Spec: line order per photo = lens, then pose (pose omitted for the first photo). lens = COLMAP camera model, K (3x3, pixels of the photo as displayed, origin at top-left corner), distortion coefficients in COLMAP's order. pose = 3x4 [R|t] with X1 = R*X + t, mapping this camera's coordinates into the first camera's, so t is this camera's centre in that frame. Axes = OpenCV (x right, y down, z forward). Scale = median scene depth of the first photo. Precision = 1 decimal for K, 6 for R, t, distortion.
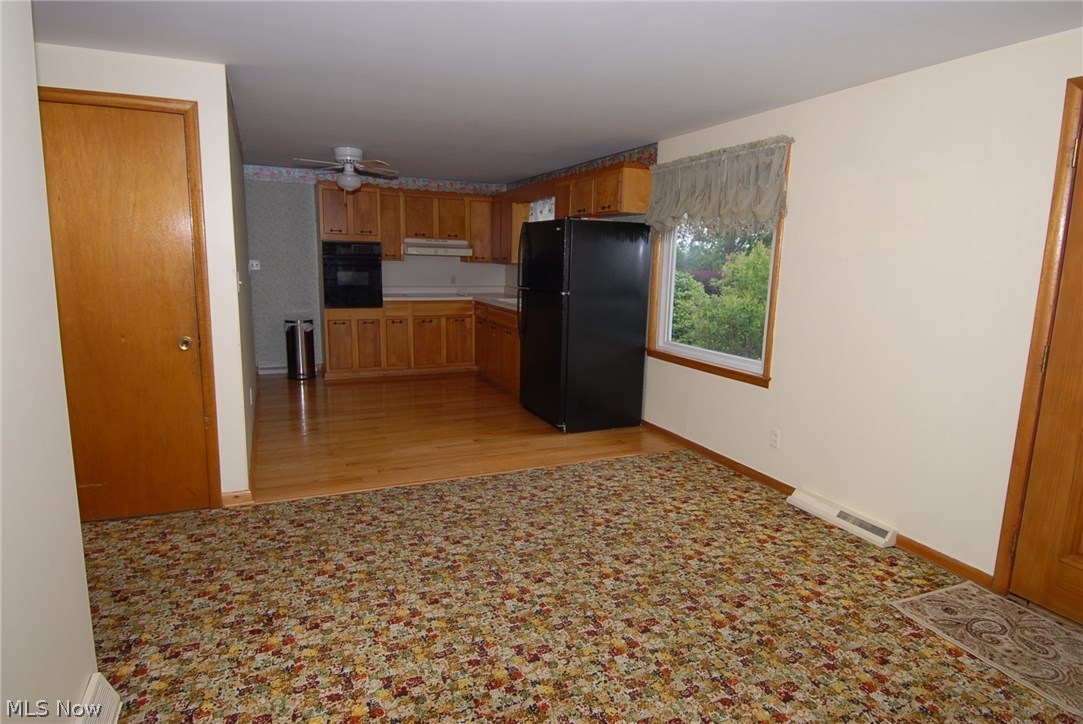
lens RADIAL K [[651.3, 0, 536.1], [0, 651.3, 368.2], [0, 0, 1]] dist [0.042131, 0.000392]
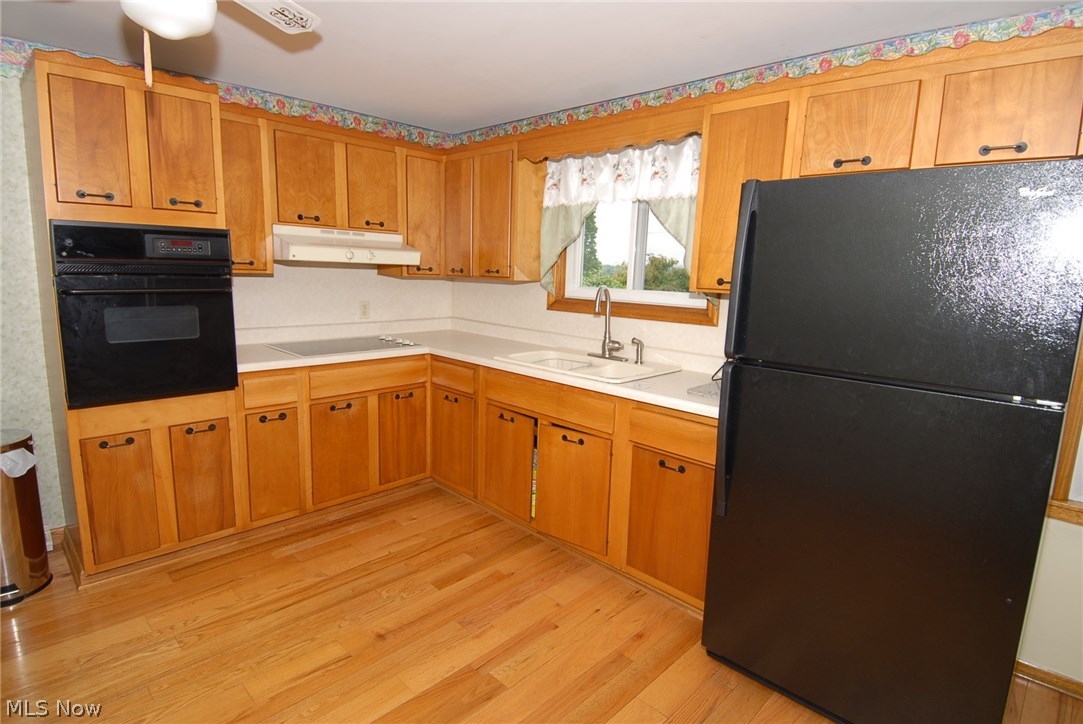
lens RADIAL K [[570.1, 0, 541.5], [0, 570.1, 362.0], [0, 0, 1]] dist [0.027069, -0.044436]
pose [[0.915404, -0.057996, 0.398336, -0.197752], [0.055825, 0.998295, 0.017057, -0.103702], [-0.398646, 0.006624, 0.917081, 0.579662]]
